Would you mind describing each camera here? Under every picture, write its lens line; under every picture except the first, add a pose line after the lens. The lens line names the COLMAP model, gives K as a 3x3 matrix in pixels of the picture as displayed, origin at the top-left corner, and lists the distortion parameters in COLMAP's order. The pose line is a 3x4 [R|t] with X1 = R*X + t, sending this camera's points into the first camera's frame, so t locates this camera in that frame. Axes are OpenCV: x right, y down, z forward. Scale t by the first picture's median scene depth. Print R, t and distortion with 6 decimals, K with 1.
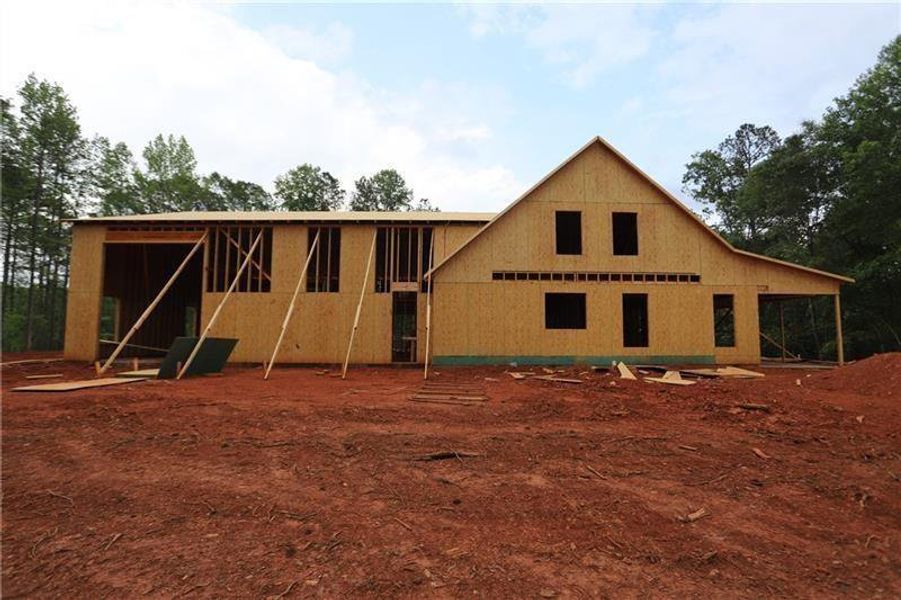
lens RADIAL K [[452.0, 0, 450.4], [0, 452.0, 302.3], [0, 0, 1]] dist [-0.062822, 0.037587]
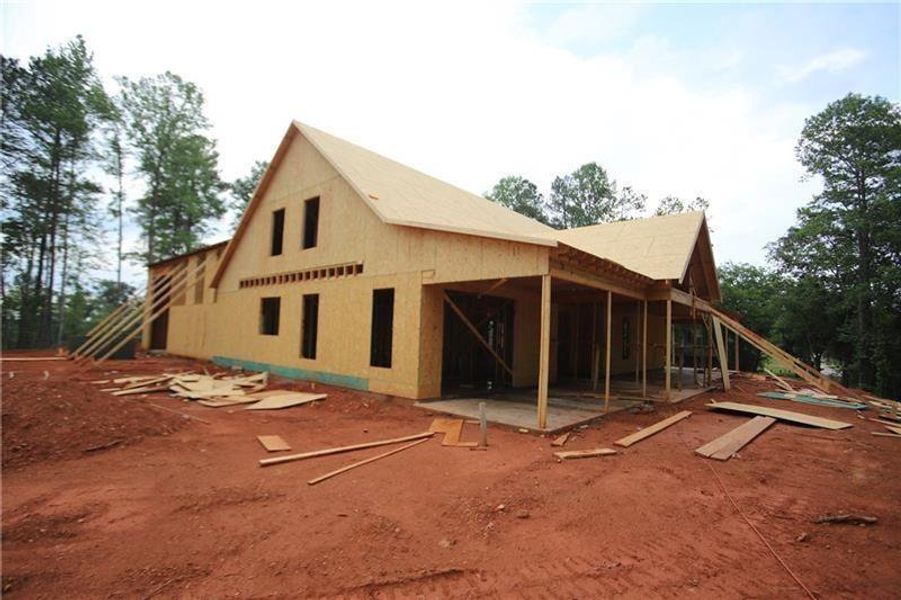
lens RADIAL K [[452.0, 0, 450.4], [0, 452.0, 302.3], [0, 0, 1]] dist [-0.062822, 0.037587]
pose [[0.729824, -0.037267, -0.682618, 1.150202], [0.027756, 0.999305, -0.024881, 0.022128], [0.683071, -0.000788, 0.730351, 0.571933]]
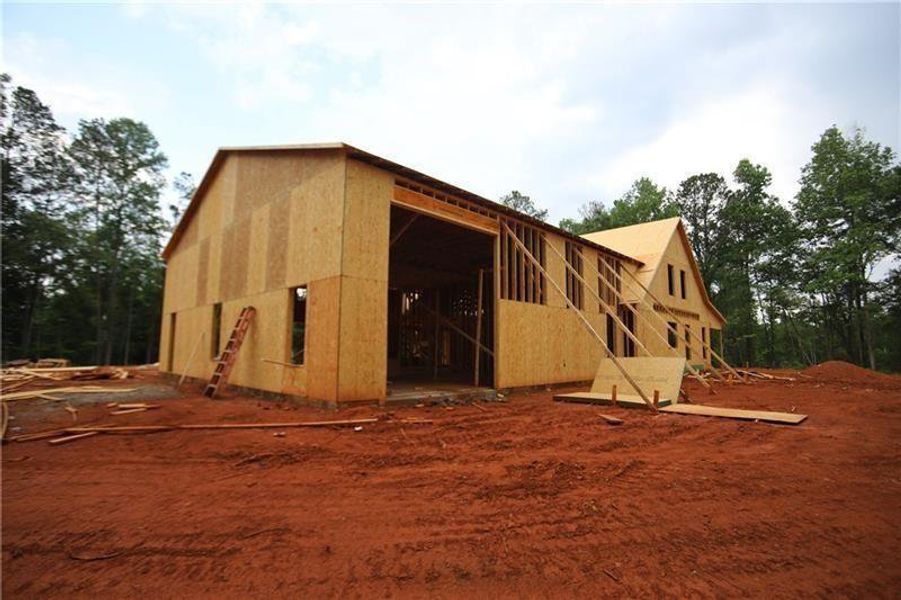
lens RADIAL K [[452.0, 0, 450.4], [0, 452.0, 302.3], [0, 0, 1]] dist [-0.062822, 0.037587]
pose [[0.697827, 0.079848, 0.711802, -1.160818], [-0.063801, 0.996746, -0.049265, 0.028182], [-0.713419, -0.011035, 0.700651, 0.503536]]
